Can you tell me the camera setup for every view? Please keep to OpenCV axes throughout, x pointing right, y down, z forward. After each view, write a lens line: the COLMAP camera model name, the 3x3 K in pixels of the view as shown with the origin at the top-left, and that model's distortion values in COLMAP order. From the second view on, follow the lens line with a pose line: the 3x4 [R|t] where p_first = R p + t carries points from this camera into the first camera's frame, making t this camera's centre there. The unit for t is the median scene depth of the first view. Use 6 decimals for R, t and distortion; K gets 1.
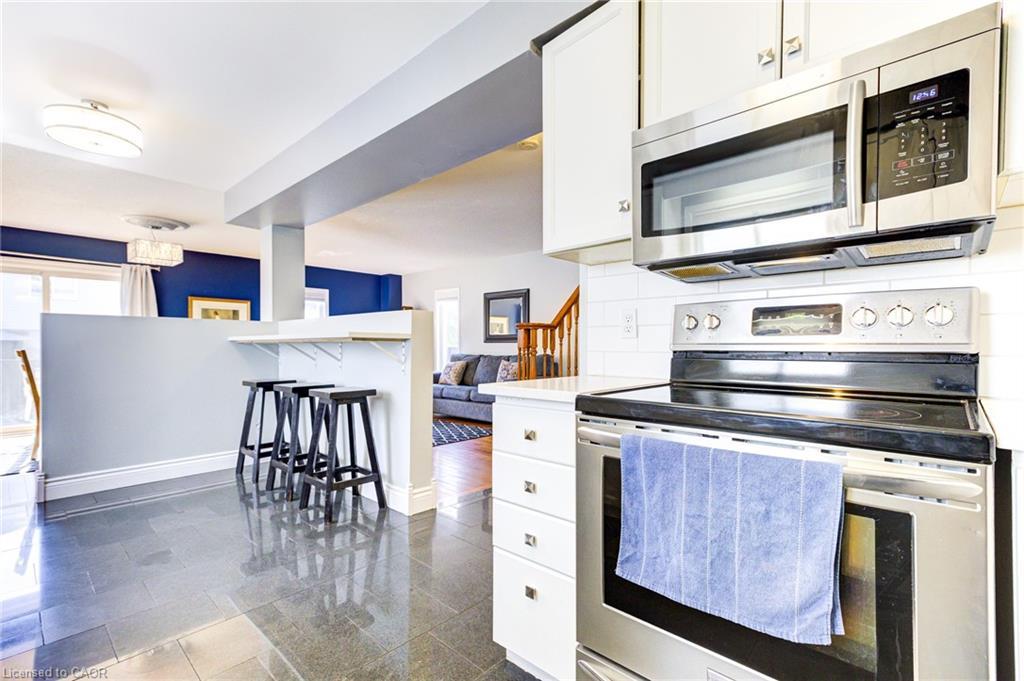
lens RADIAL K [[473.3, 0, 513.4], [0, 473.3, 345.8], [0, 0, 1]] dist [0.011833, 0.007294]
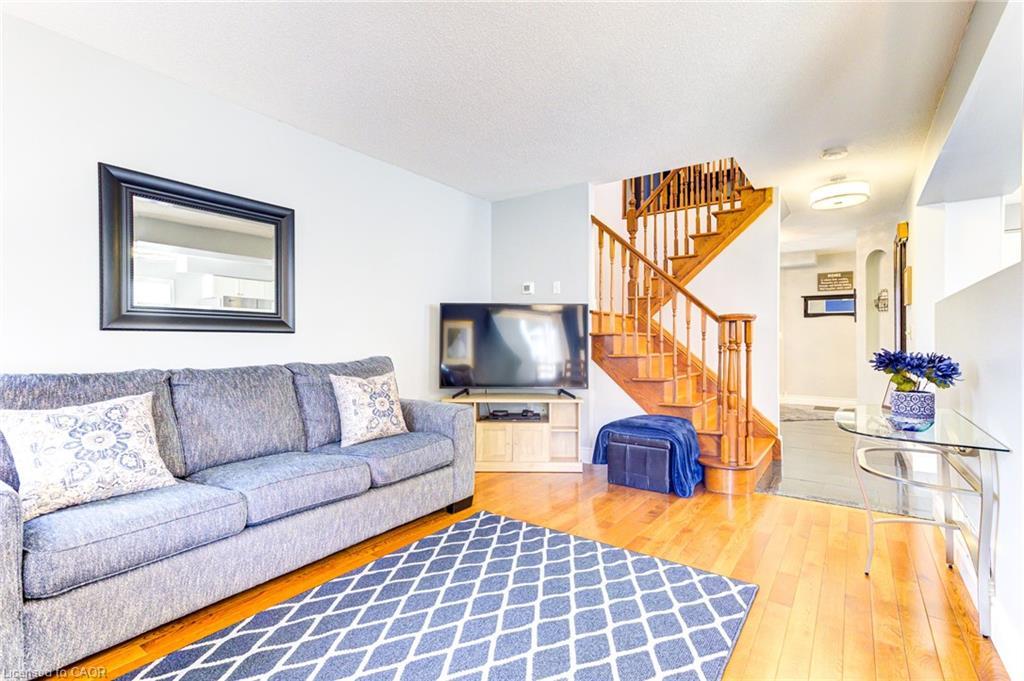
lens RADIAL K [[473.3, 0, 524.0], [0, 473.3, 339.2], [0, 0, 1]] dist [0.011833, 0.007294]
pose [[-0.142460, 0.003844, 0.989793, -0.418004], [0.001283, 0.999992, -0.003699, 0.001462], [-0.989800, 0.000743, -0.142464, 0.823097]]
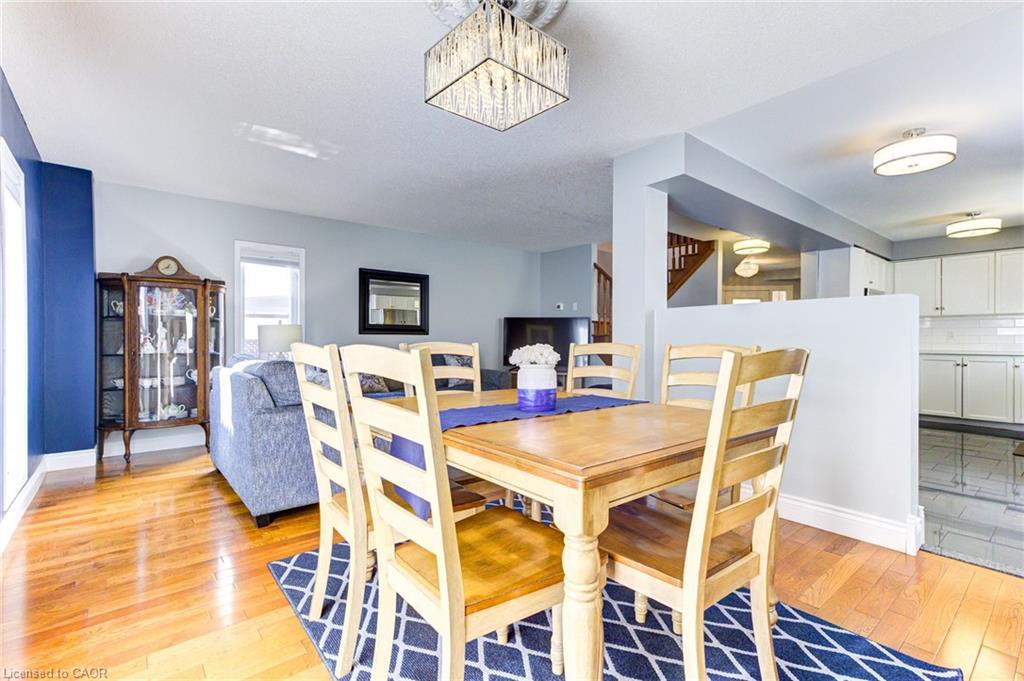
lens RADIAL K [[473.3, 0, 521.0], [0, 473.3, 339.4], [0, 0, 1]] dist [0.011833, 0.007294]
pose [[0.120105, -0.001254, 0.992760, -0.818395], [-0.003131, 0.999994, 0.001642, 0.000377], [-0.992756, -0.003306, 0.120100, 0.690727]]
